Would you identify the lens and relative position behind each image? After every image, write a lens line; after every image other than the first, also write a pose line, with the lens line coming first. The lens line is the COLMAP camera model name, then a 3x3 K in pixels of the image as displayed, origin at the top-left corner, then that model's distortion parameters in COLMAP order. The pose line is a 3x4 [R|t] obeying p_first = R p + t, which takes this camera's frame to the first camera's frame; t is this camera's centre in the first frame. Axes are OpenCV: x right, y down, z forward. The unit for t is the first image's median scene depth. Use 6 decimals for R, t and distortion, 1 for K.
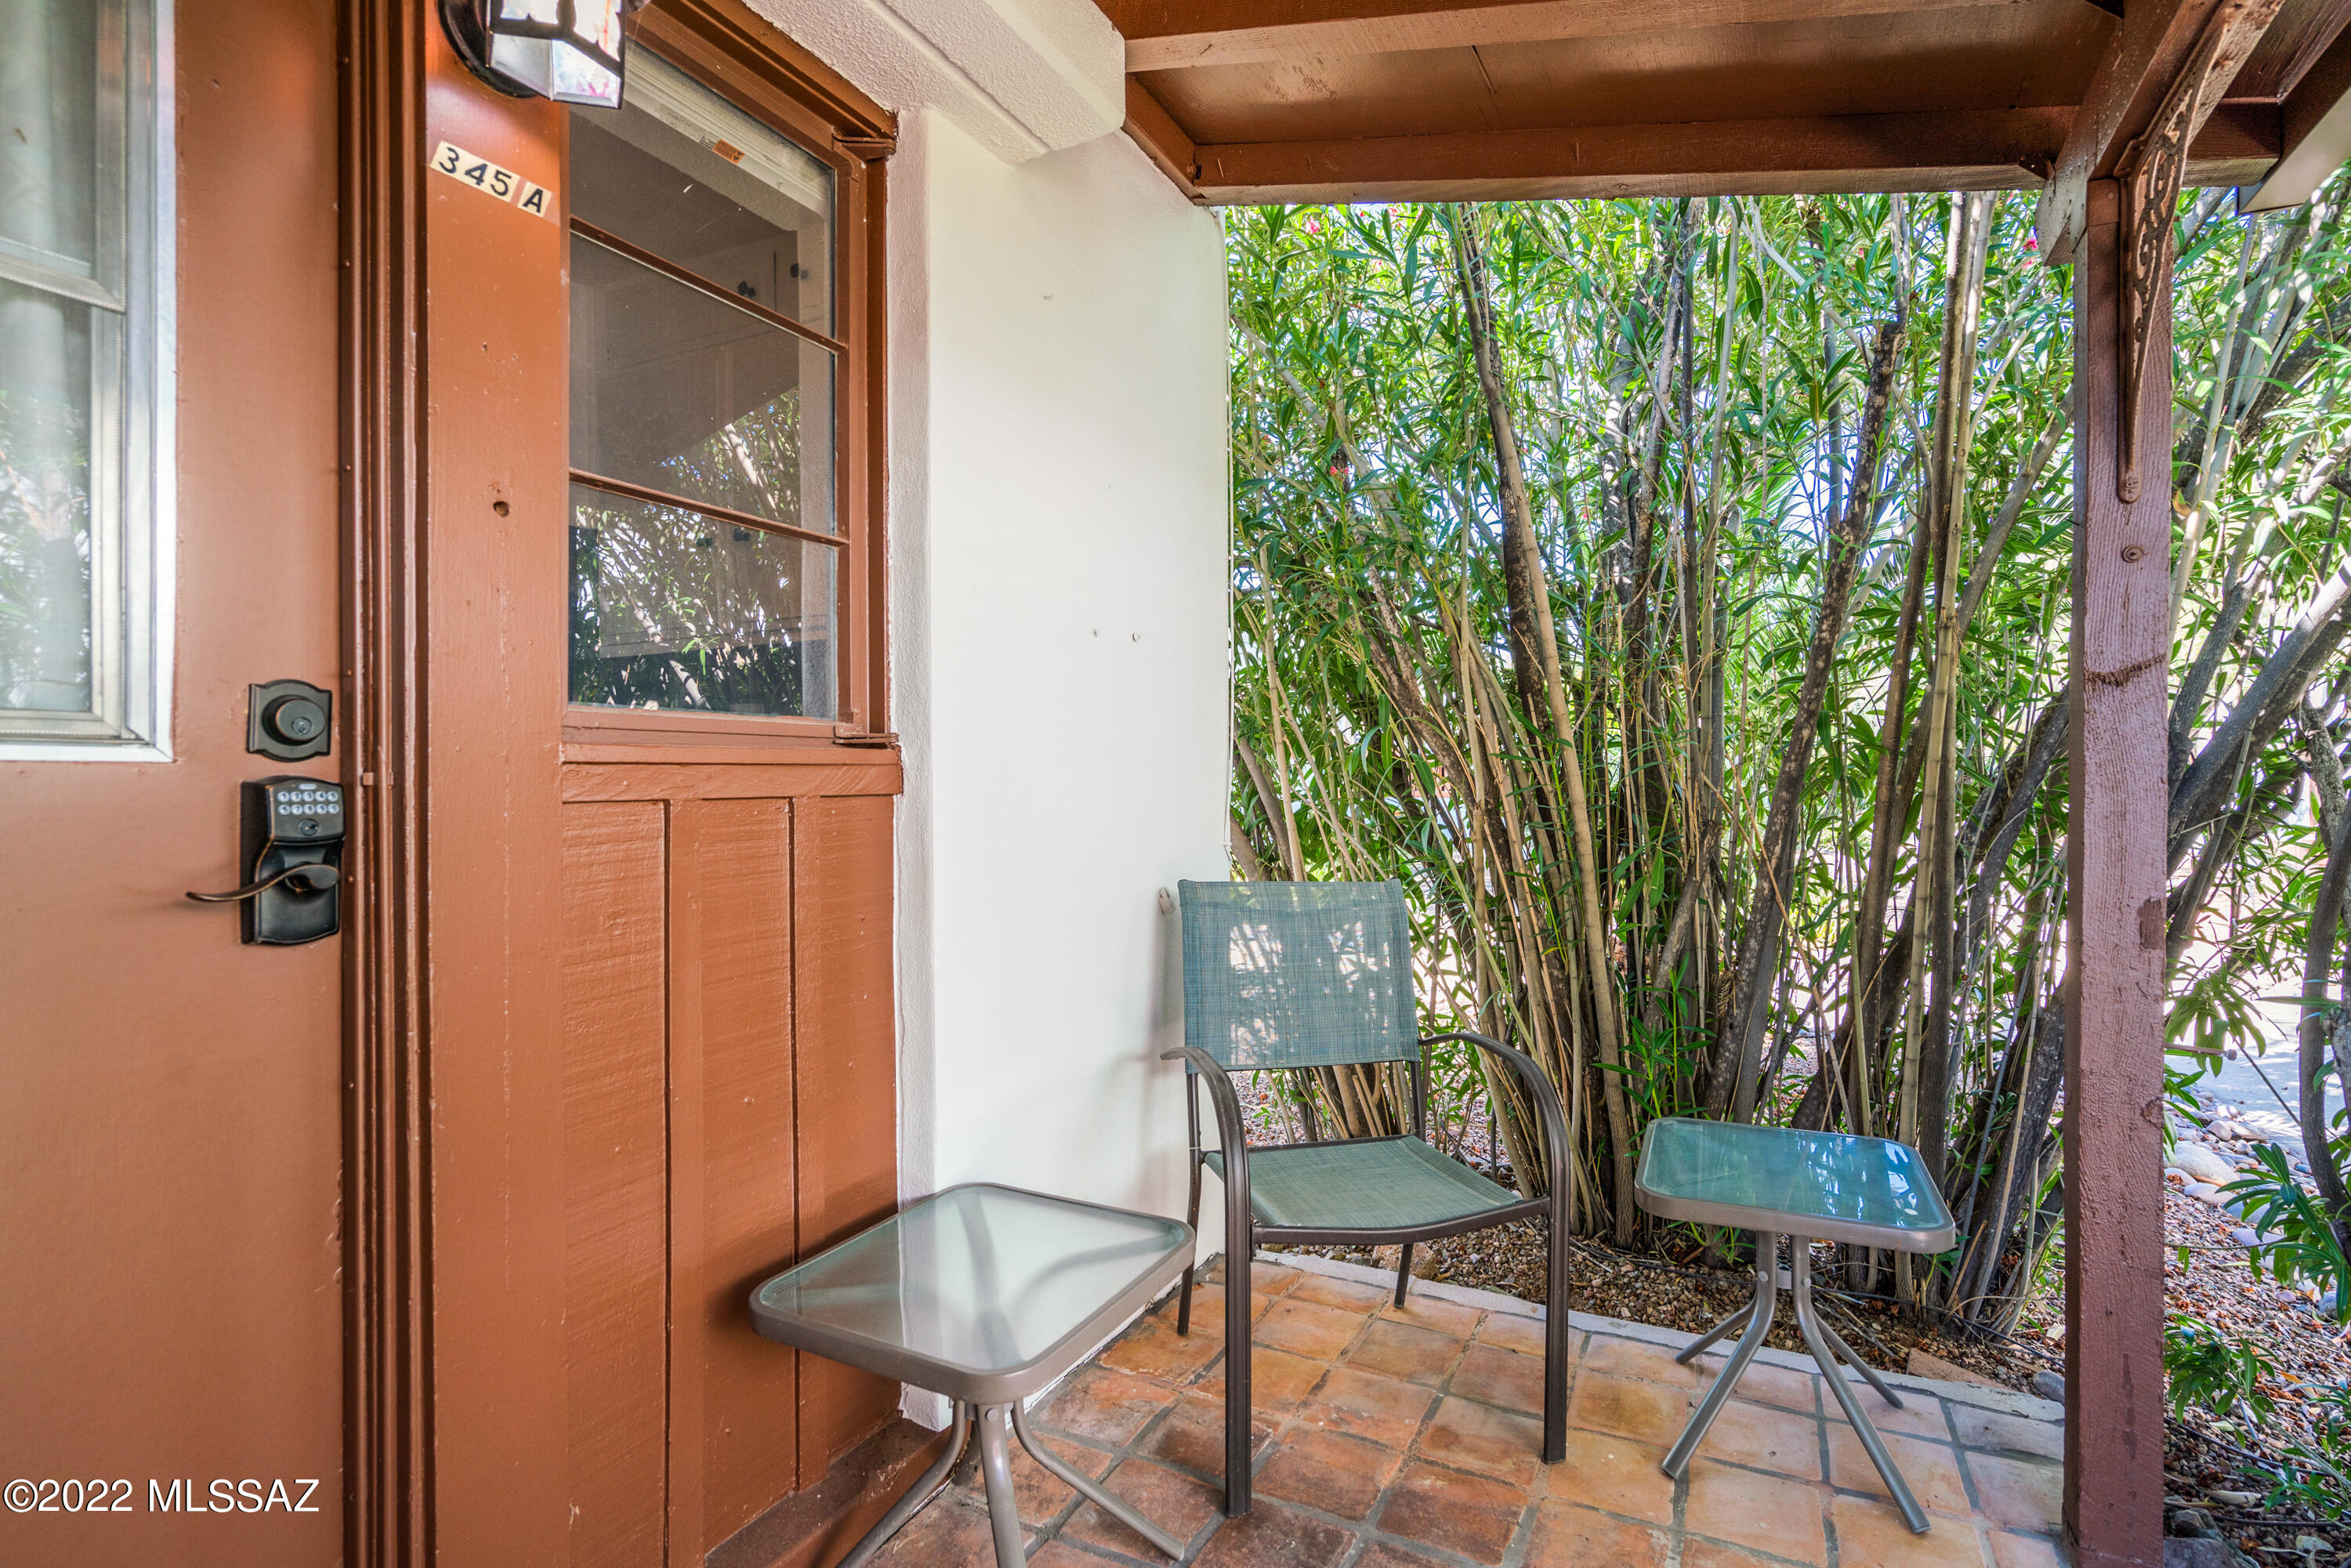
lens RADIAL K [[1050.9, 0, 1235.3], [0, 1050.9, 765.0], [0, 0, 1]] dist [0.001328, 0.000996]
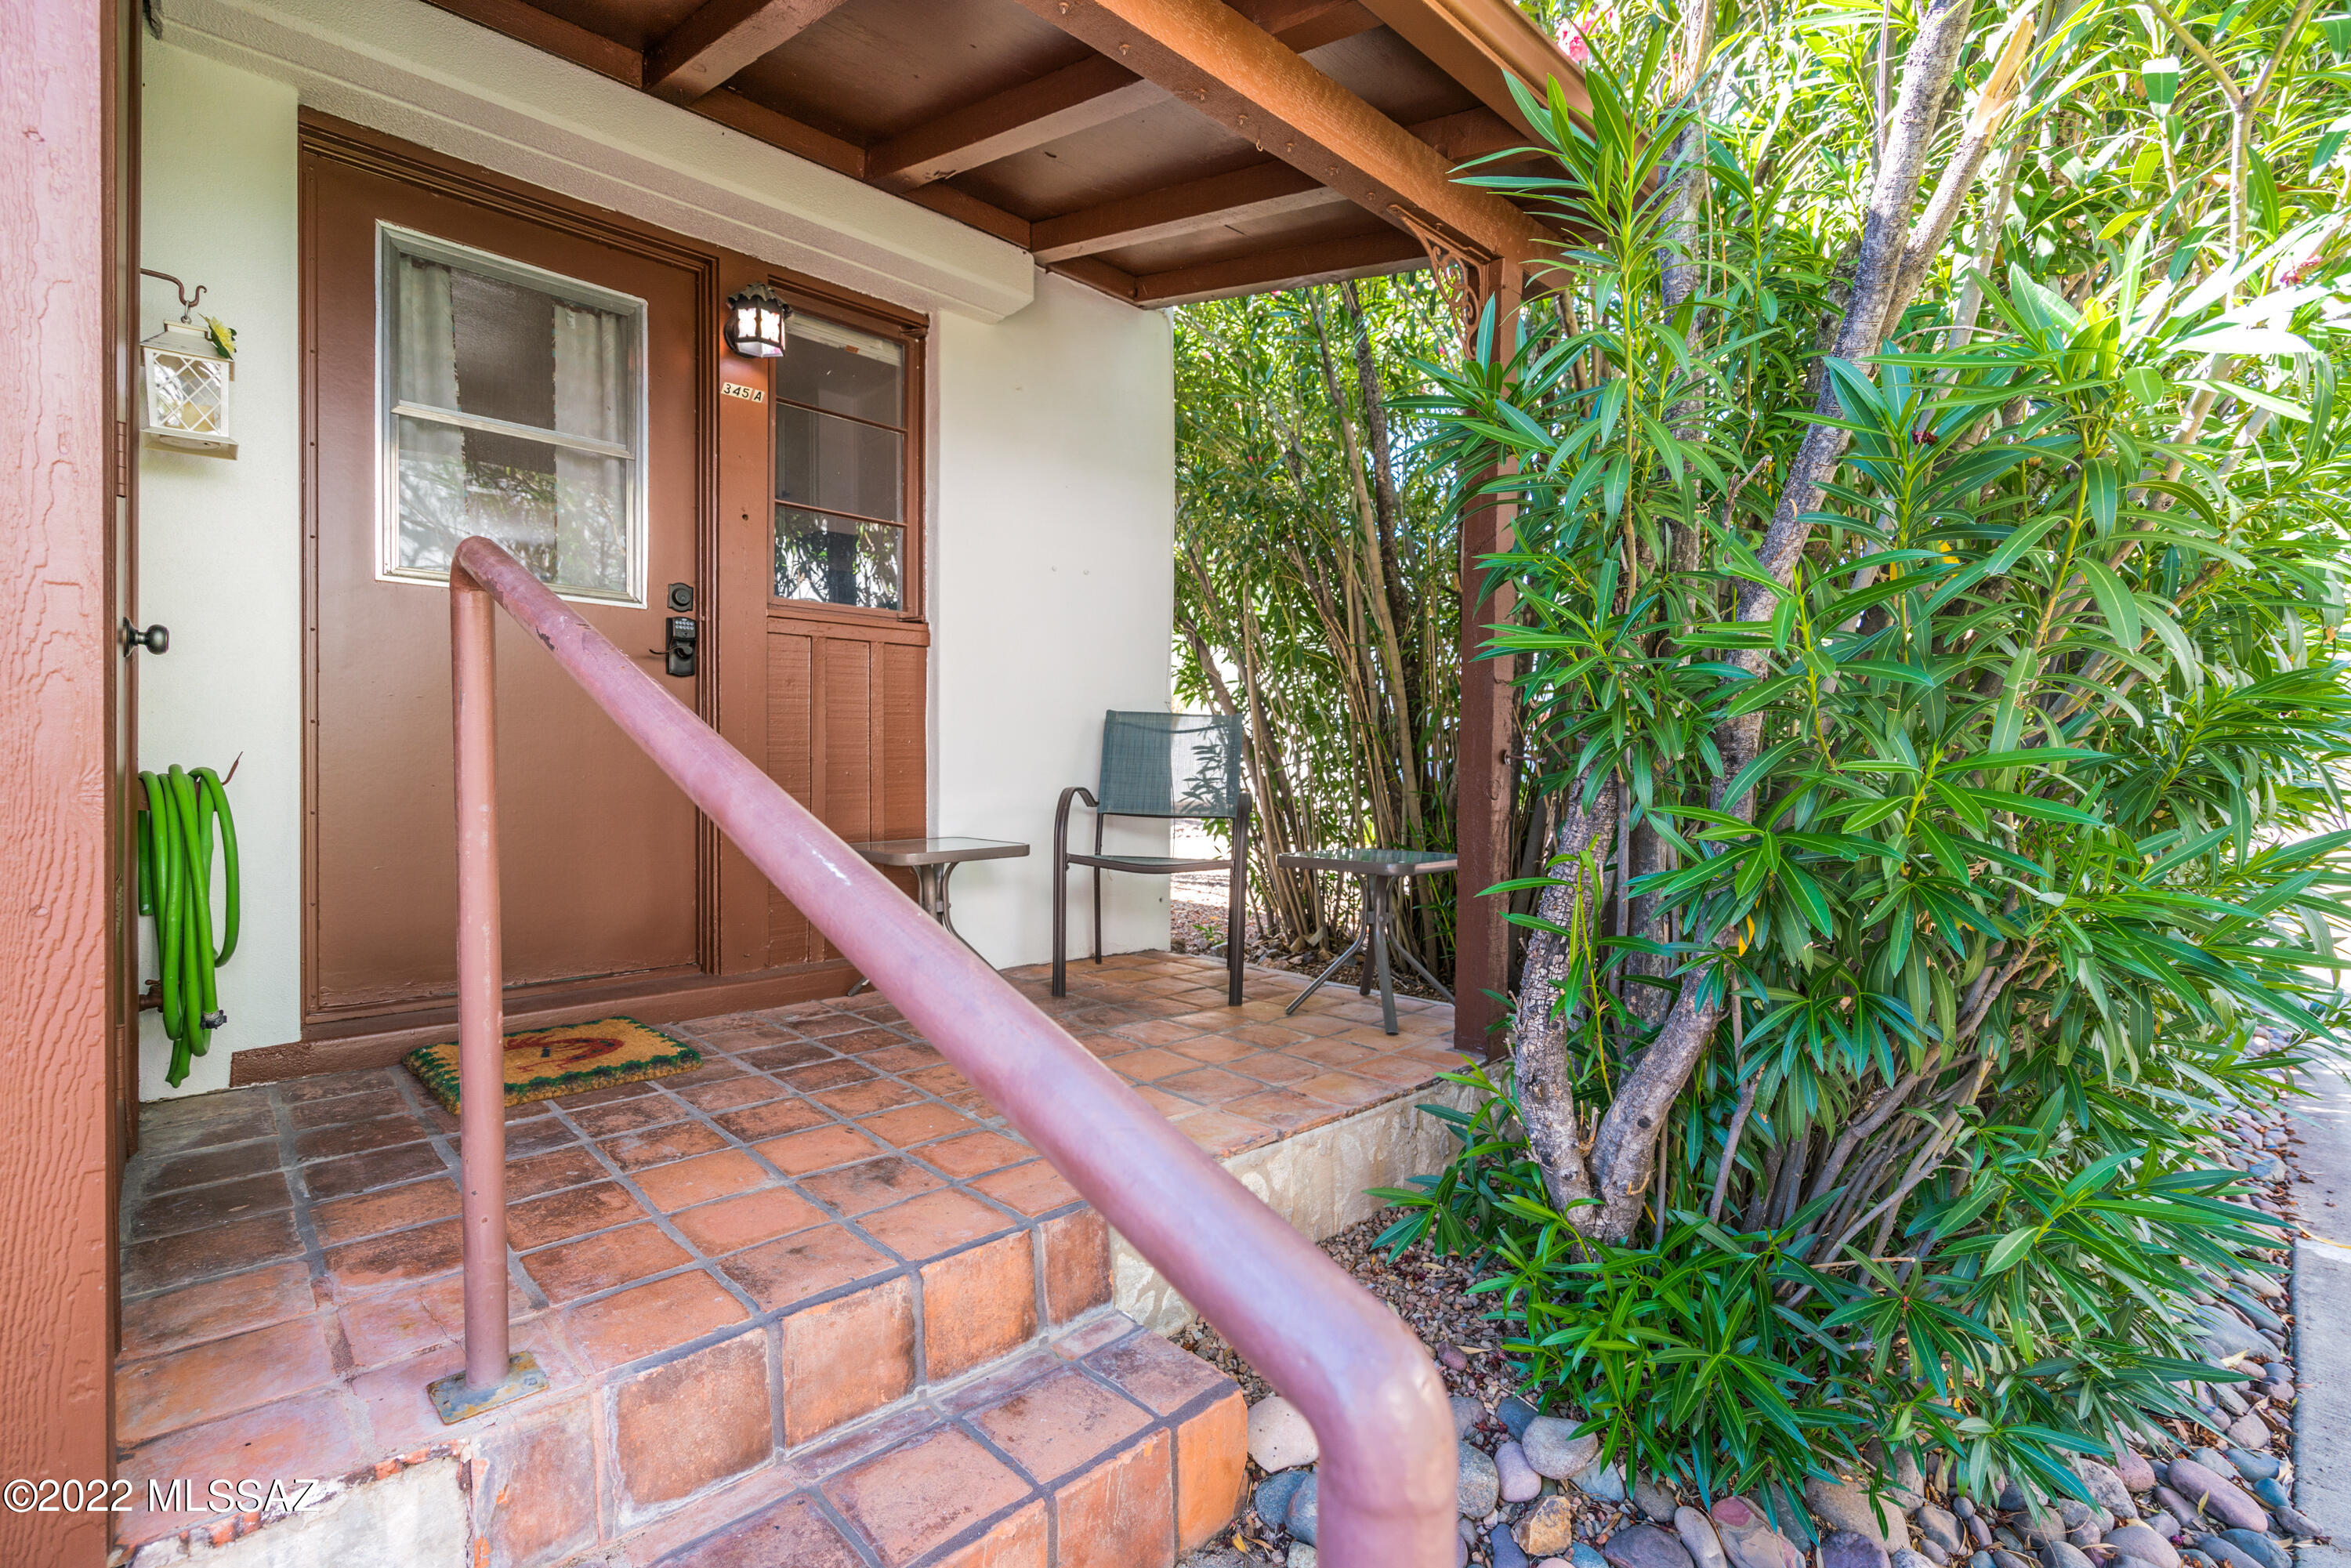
lens RADIAL K [[1085.0, 0, 1228.1], [0, 1085.0, 772.6], [0, 0, 1]] dist [-0.000409, 0.001078]
pose [[0.950052, 0.011999, -0.311861, 1.256479], [-0.008438, 0.999883, 0.012765, 0.339375], [0.311978, -0.009496, 0.950042, -1.165712]]
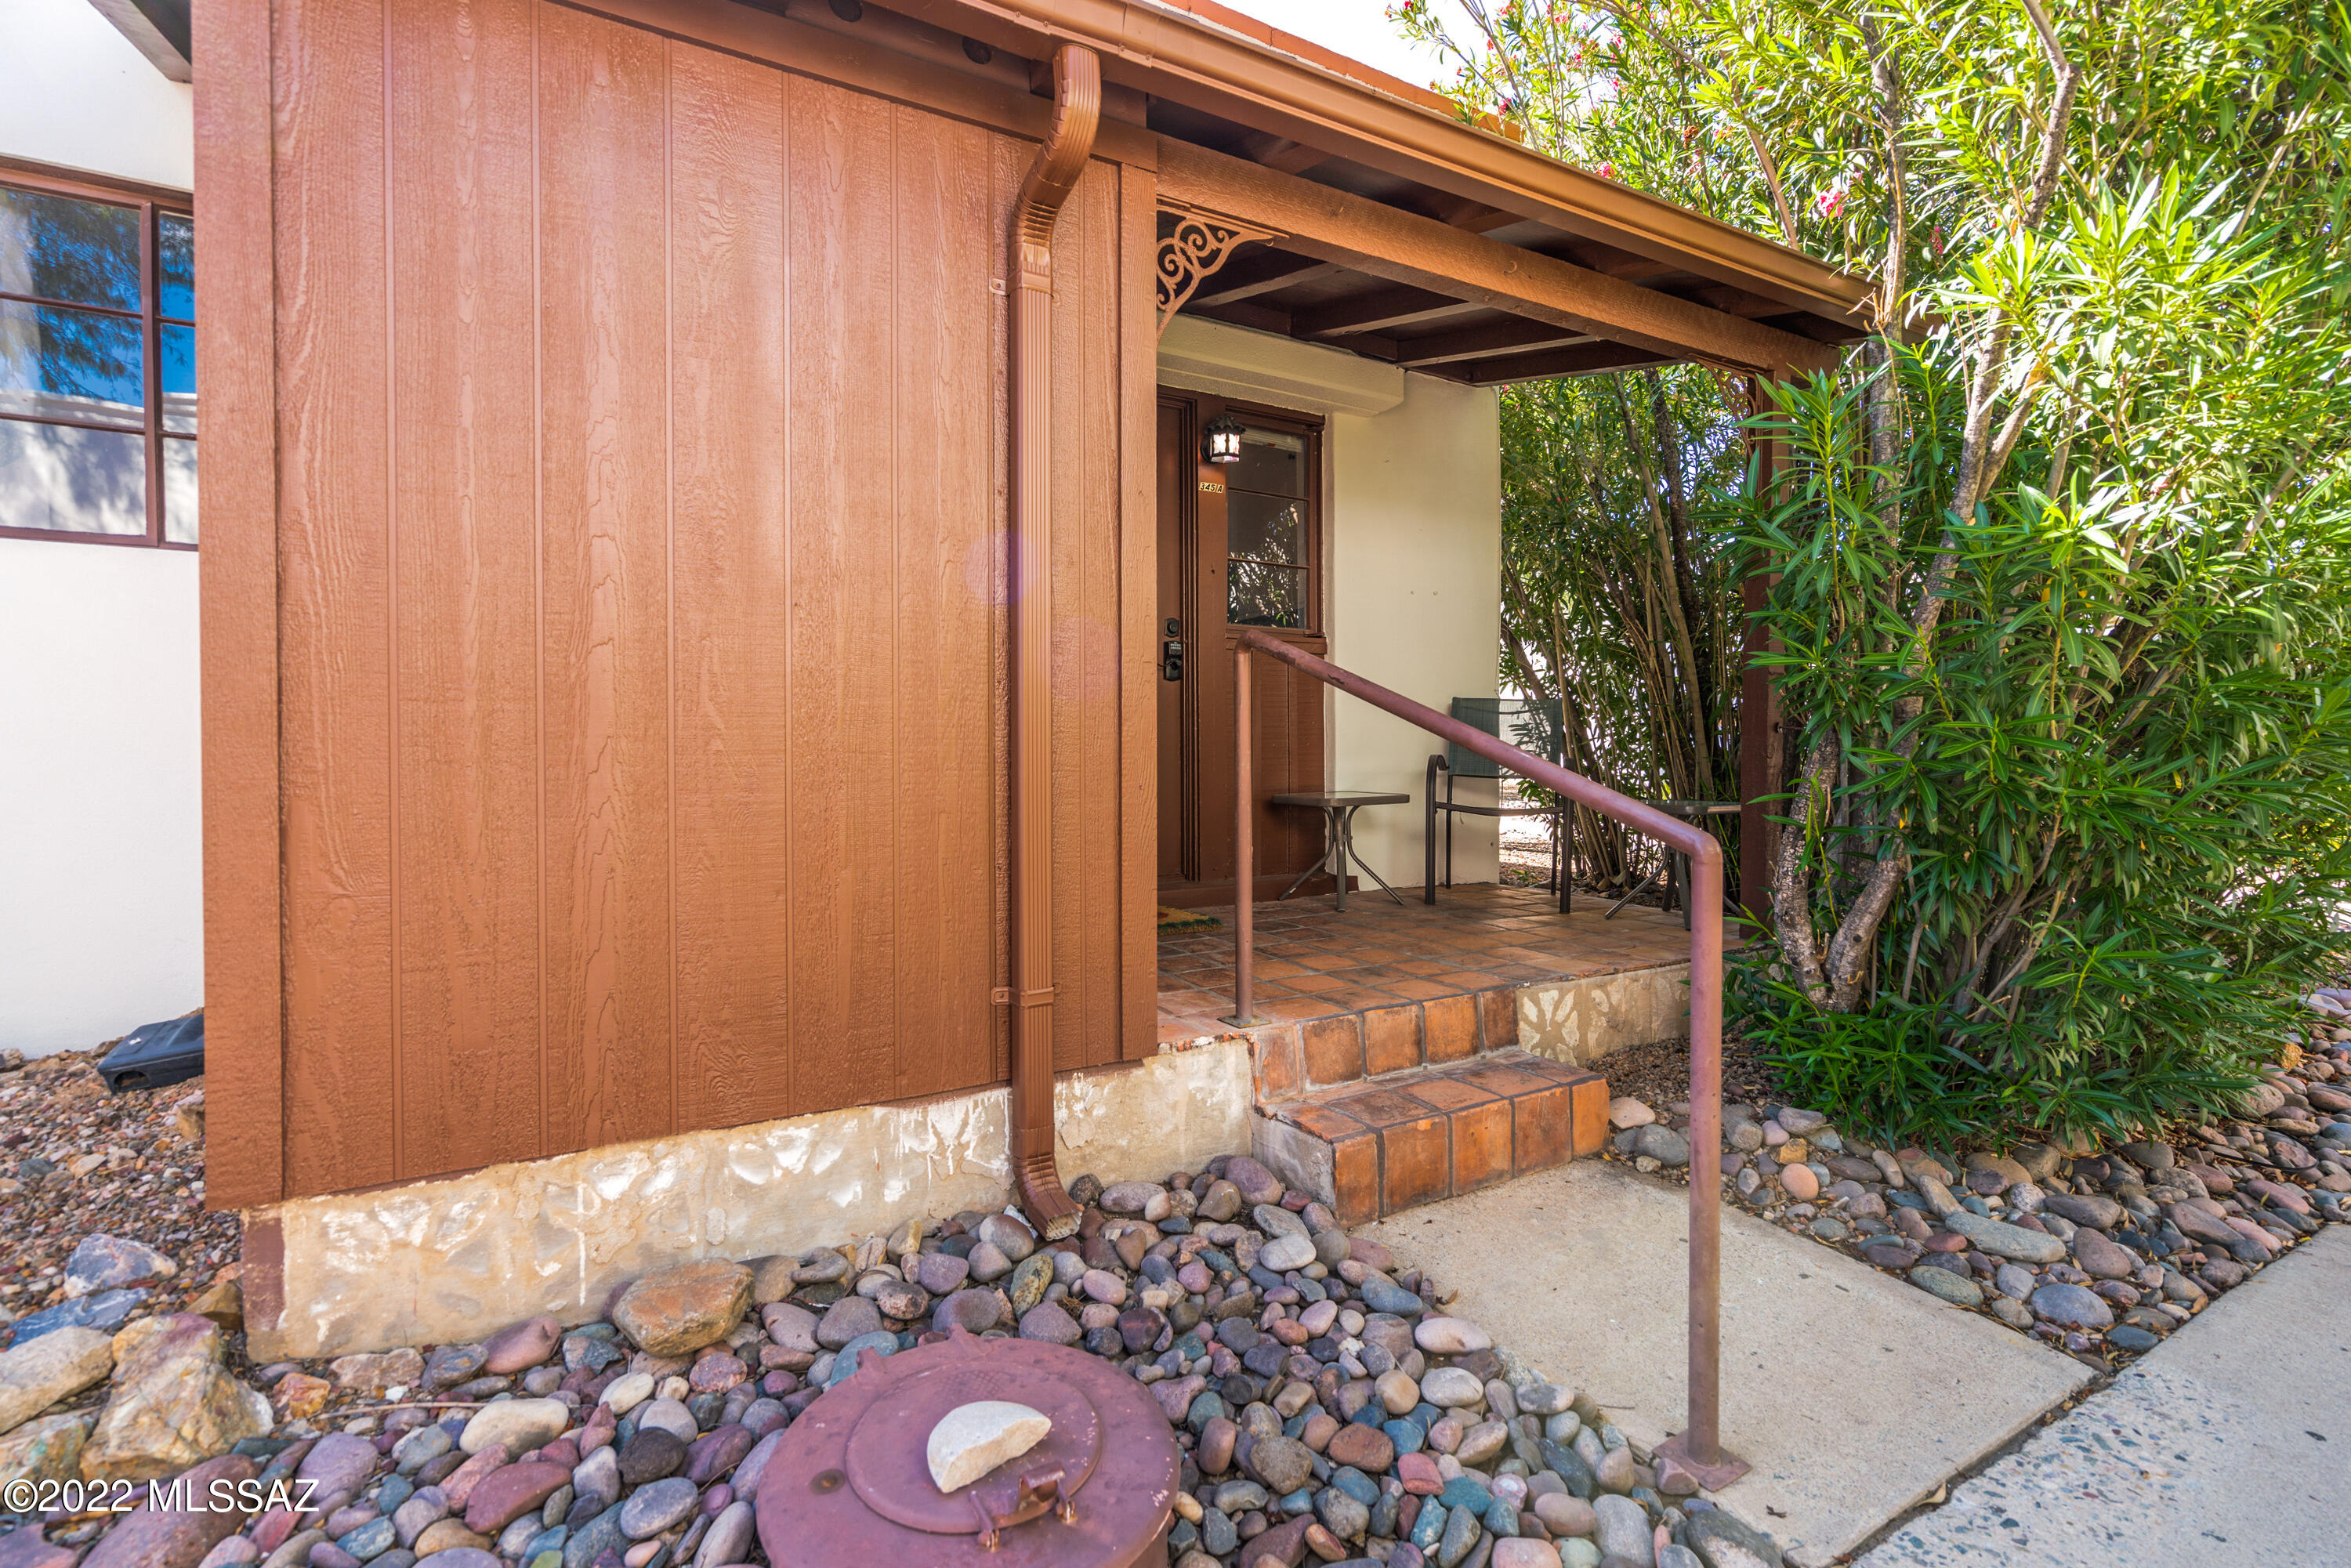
lens RADIAL K [[1065.4, 0, 1211.7], [0, 1065.4, 753.6], [0, 0, 1]] dist [0.002639, 0.001080]
pose [[0.836966, 0.007375, -0.547205, 1.402695], [-0.000158, 0.999912, 0.013236, 0.363050], [0.547255, -0.010991, 0.836894, -2.217856]]
